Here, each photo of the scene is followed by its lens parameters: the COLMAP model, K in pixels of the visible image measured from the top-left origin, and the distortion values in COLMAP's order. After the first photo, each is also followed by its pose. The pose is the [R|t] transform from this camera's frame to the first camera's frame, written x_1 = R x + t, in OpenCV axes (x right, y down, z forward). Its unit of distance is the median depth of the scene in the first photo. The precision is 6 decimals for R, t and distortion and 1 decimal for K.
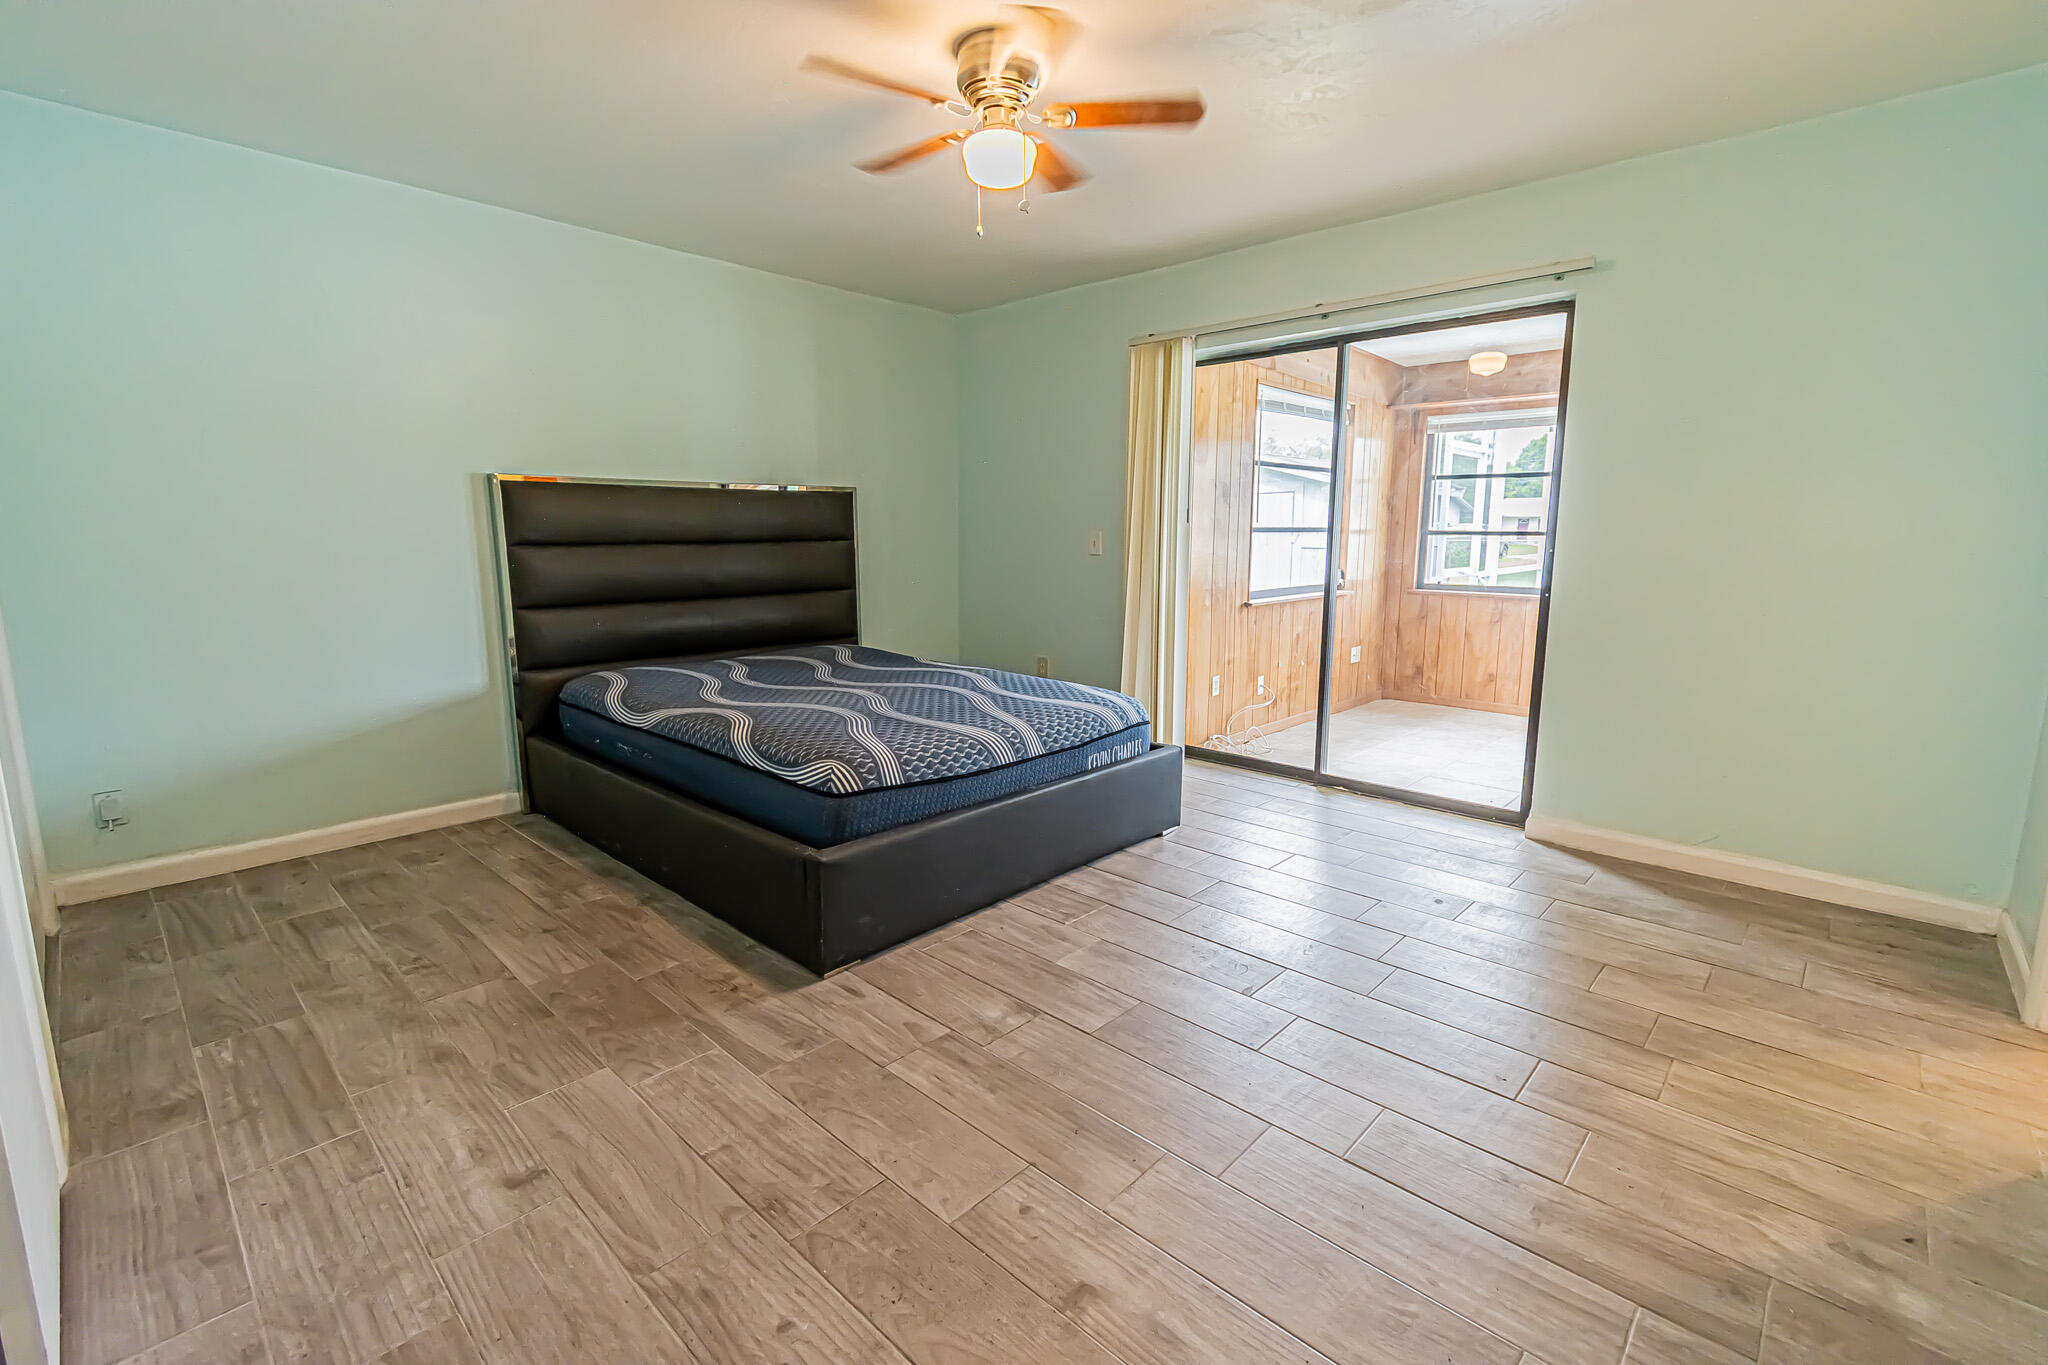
lens RADIAL K [[898.8, 0, 1007.2], [0, 898.8, 677.1], [0, 0, 1]] dist [0.005688, -0.003248]
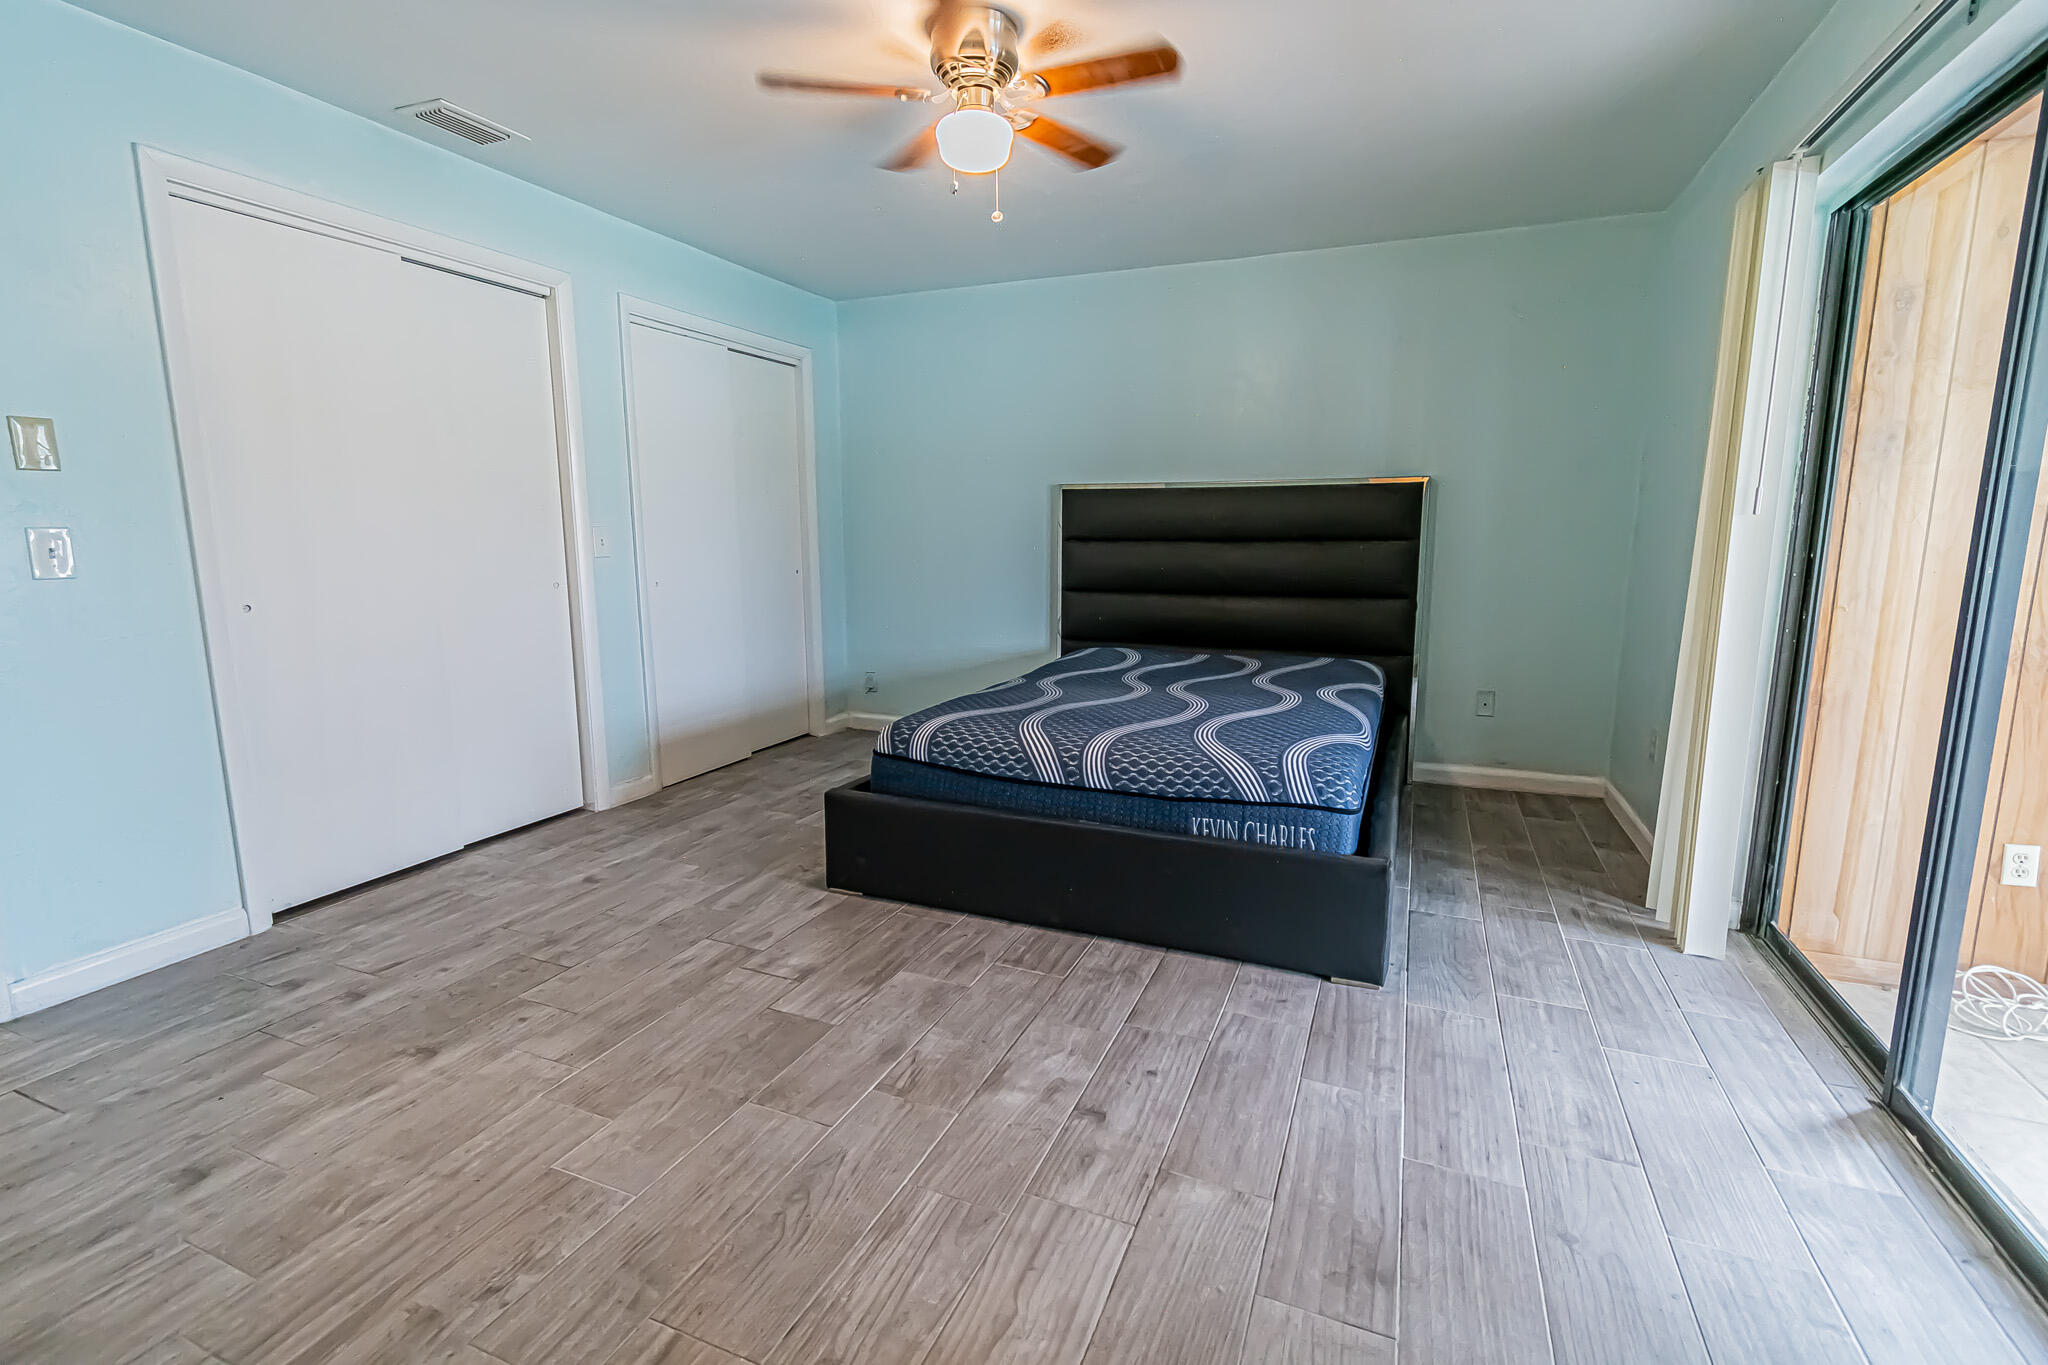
lens RADIAL K [[898.8, 0, 1021.5], [0, 898.8, 679.9], [0, 0, 1]] dist [0.005688, -0.003248]
pose [[0.365080, 0.153964, -0.918157, 0.920771], [-0.151012, 0.982963, 0.104786, -0.111038], [0.918647, 0.100397, 0.382110, 0.695948]]
